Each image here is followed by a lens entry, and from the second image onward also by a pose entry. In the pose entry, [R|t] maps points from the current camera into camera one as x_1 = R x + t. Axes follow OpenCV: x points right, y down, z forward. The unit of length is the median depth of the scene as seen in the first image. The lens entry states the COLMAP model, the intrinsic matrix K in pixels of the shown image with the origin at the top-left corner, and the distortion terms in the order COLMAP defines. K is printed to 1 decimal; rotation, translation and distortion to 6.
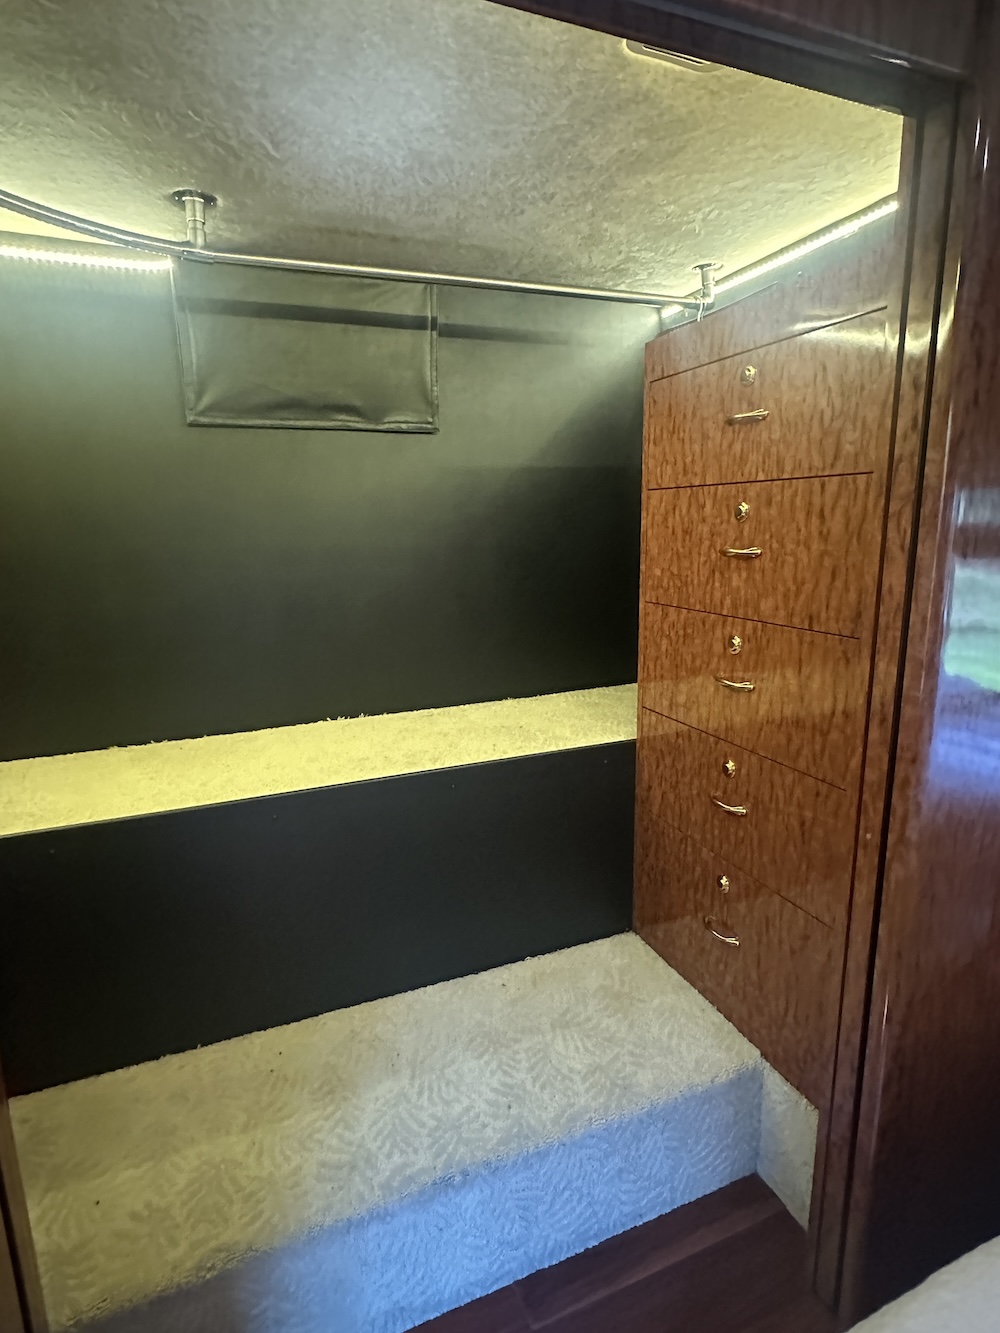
lens RADIAL K [[712.1, 0, 500.0], [0, 712.1, 666.5], [0, 0, 1]] dist [-0.000689, -0.001452]
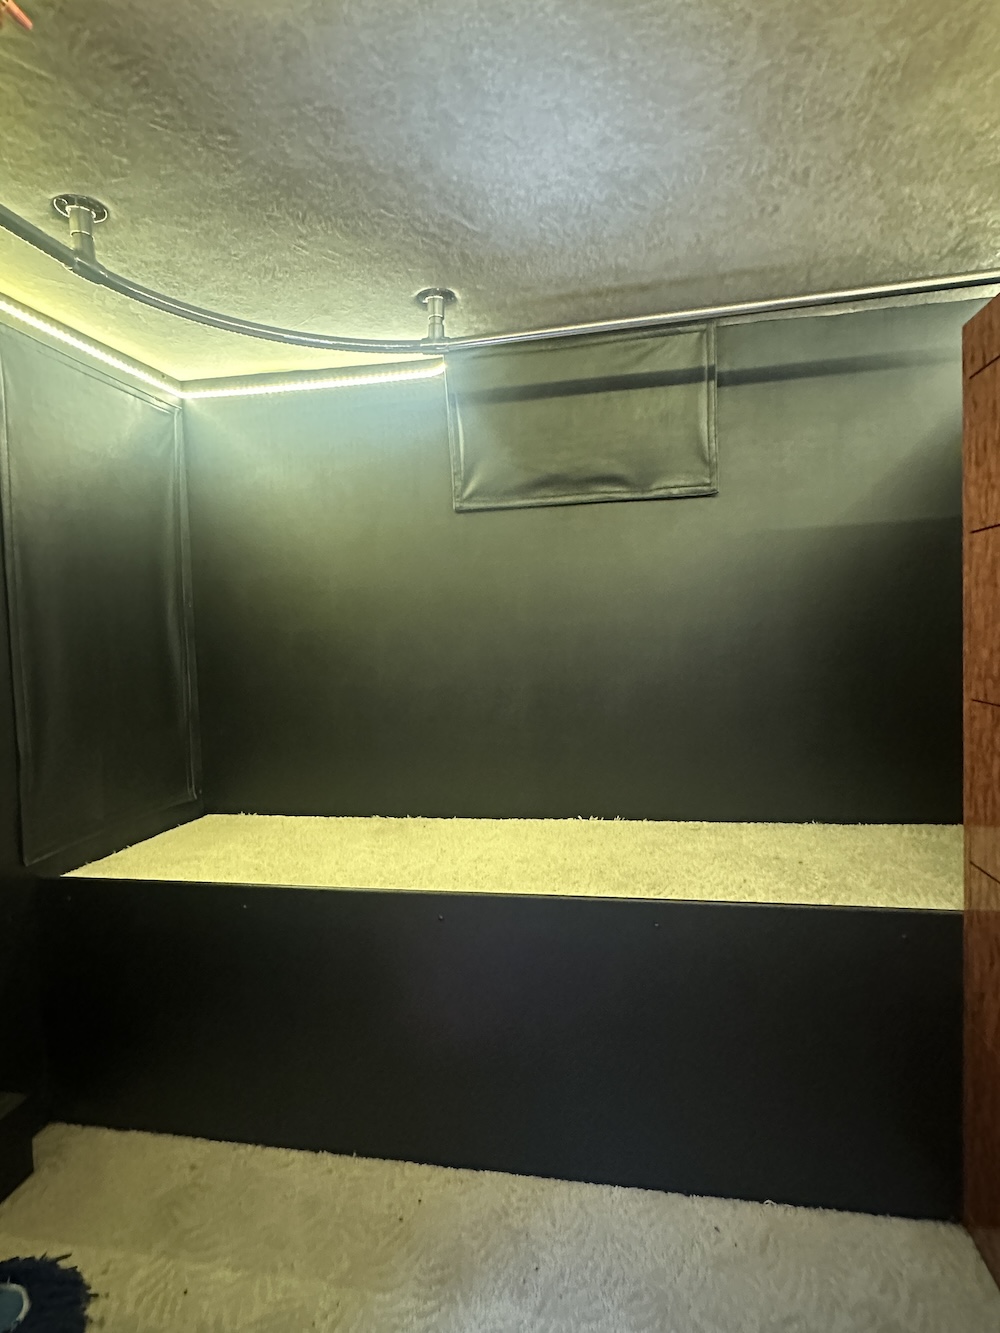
lens RADIAL K [[712.1, 0, 500.0], [0, 712.1, 666.5], [0, 0, 1]] dist [-0.000689, -0.001452]
pose [[0.834283, 0.017246, -0.551066, 0.200725], [-0.090500, 0.990237, -0.106021, -0.012090], [0.543858, 0.138323, 0.827699, 0.213981]]
